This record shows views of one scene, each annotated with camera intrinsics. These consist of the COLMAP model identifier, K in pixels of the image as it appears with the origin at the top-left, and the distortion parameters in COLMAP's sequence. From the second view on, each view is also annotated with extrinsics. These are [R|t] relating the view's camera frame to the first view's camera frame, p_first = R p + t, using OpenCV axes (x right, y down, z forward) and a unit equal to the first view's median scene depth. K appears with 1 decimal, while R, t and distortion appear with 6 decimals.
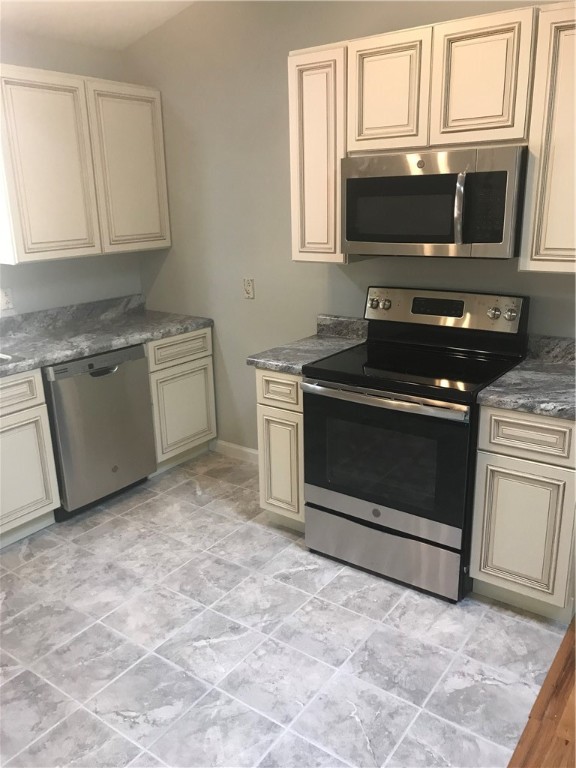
lens RADIAL K [[625.1, 0, 272.0], [0, 625.1, 389.9], [0, 0, 1]] dist [0.046430, -0.056975]
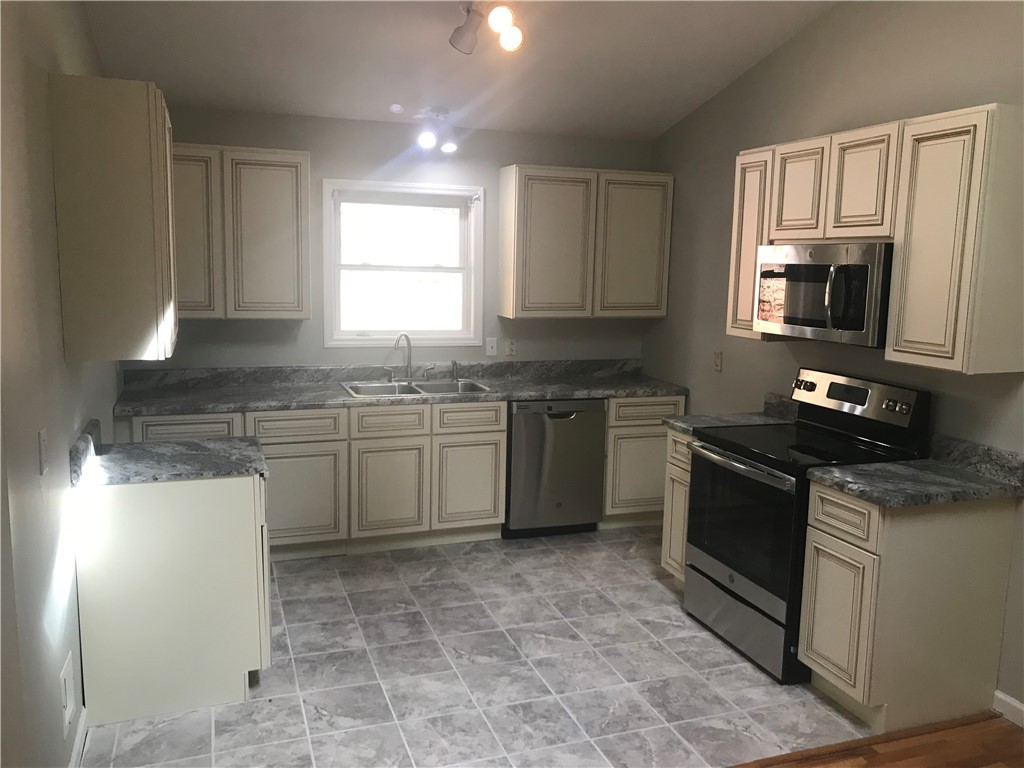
lens RADIAL K [[833.5, 0, 512.0], [0, 833.5, 384.0], [0, 0, 1]] dist [0.046430, -0.056975]
pose [[0.828586, 0.125486, -0.545618, 0.575211], [-0.205958, 0.974538, -0.088639, 0.081610], [0.520602, 0.185820, 0.833333, -0.385141]]
